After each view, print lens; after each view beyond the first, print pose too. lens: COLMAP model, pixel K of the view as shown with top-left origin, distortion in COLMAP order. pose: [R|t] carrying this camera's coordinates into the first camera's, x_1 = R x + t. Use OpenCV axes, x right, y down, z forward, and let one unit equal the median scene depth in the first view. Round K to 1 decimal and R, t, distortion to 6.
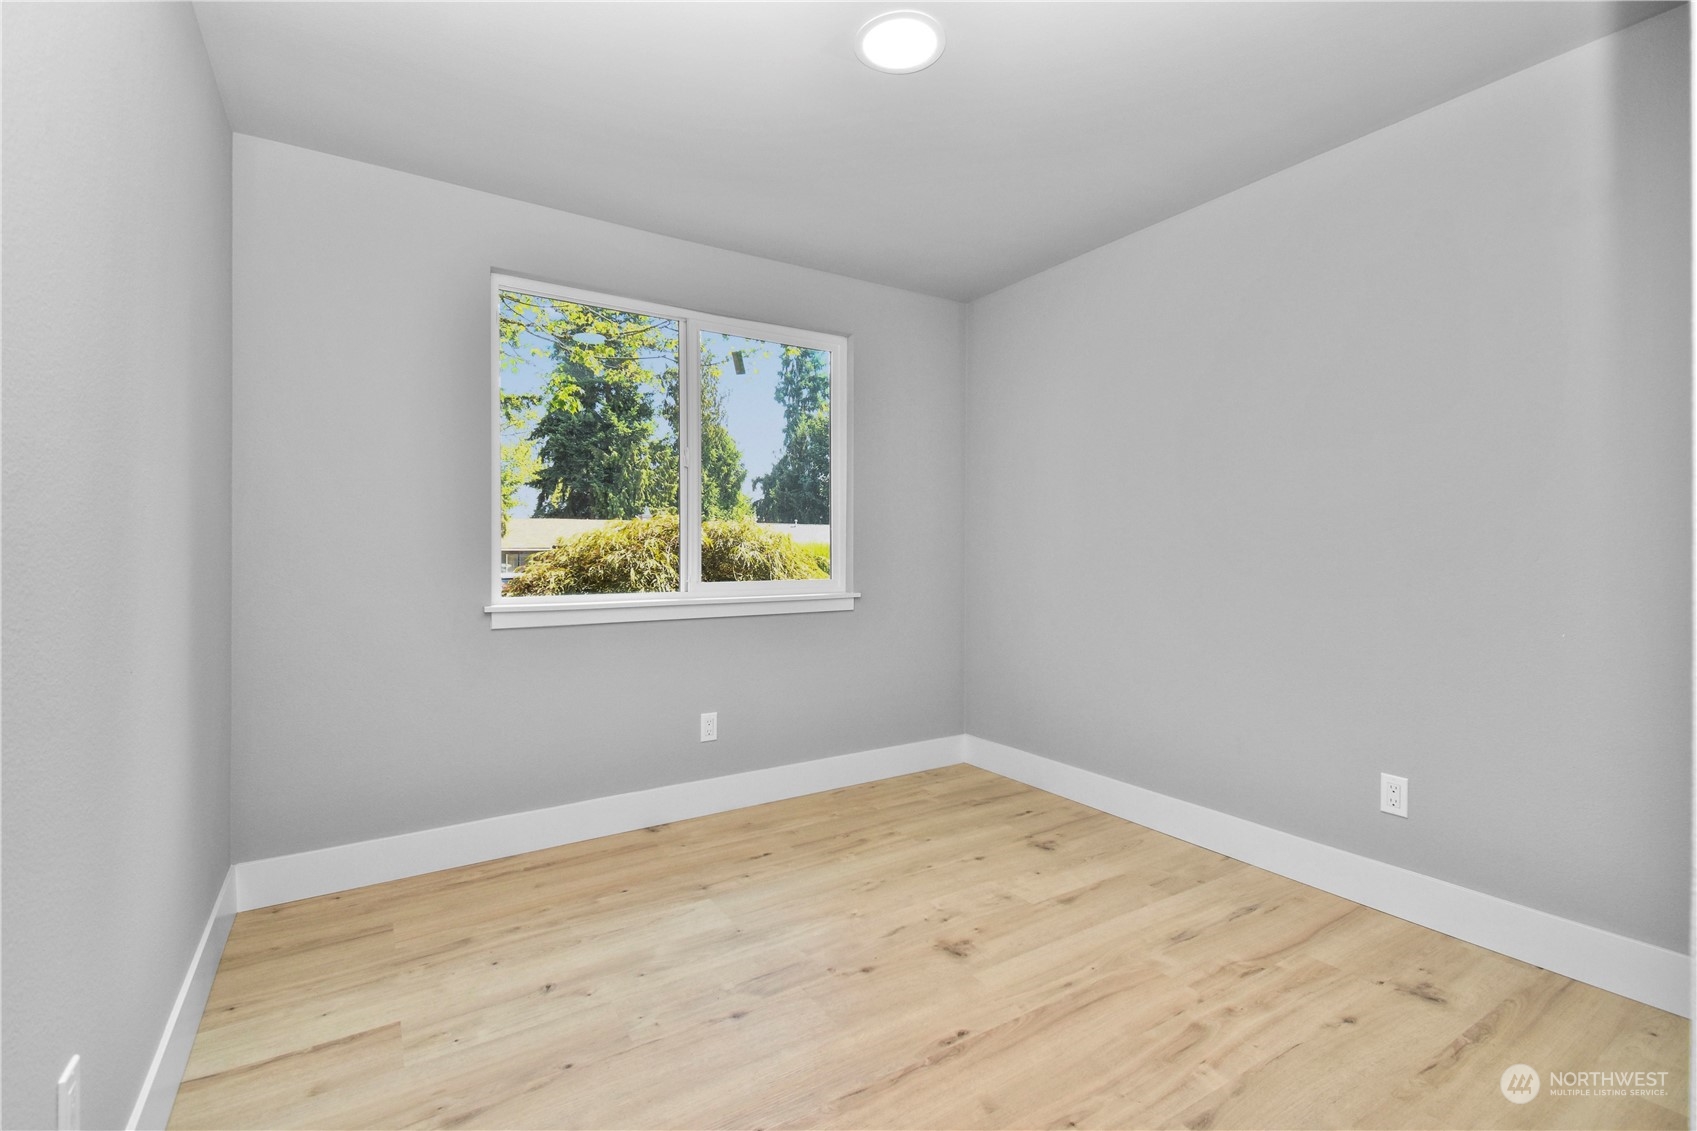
lens RADIAL K [[778.0, 0, 861.1], [0, 778.0, 567.2], [0, 0, 1]] dist [0.013422, -0.003995]
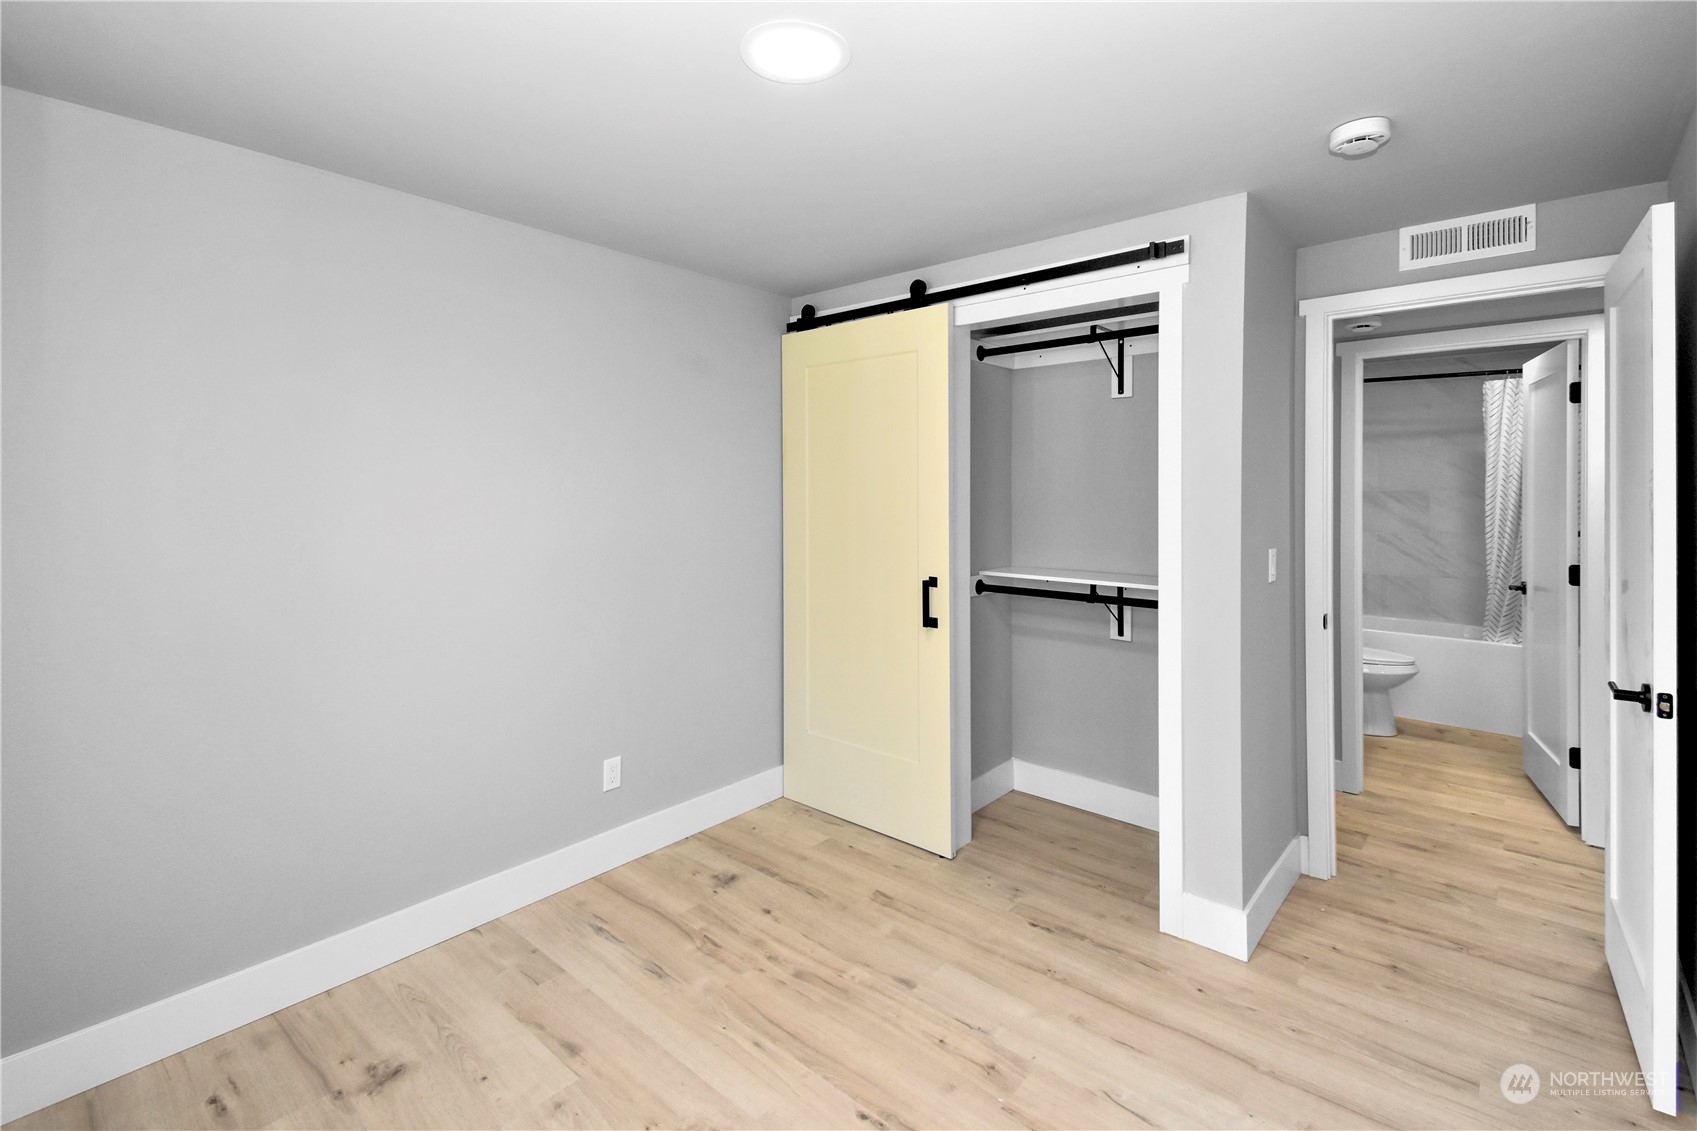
lens RADIAL K [[778.0, 0, 850.4], [0, 778.0, 564.3], [0, 0, 1]] dist [0.013422, -0.003995]
pose [[-0.303800, -0.093869, 0.948100, -0.643747], [0.013720, 0.994600, 0.102869, -0.185635], [-0.952637, 0.044259, -0.300872, 1.091307]]
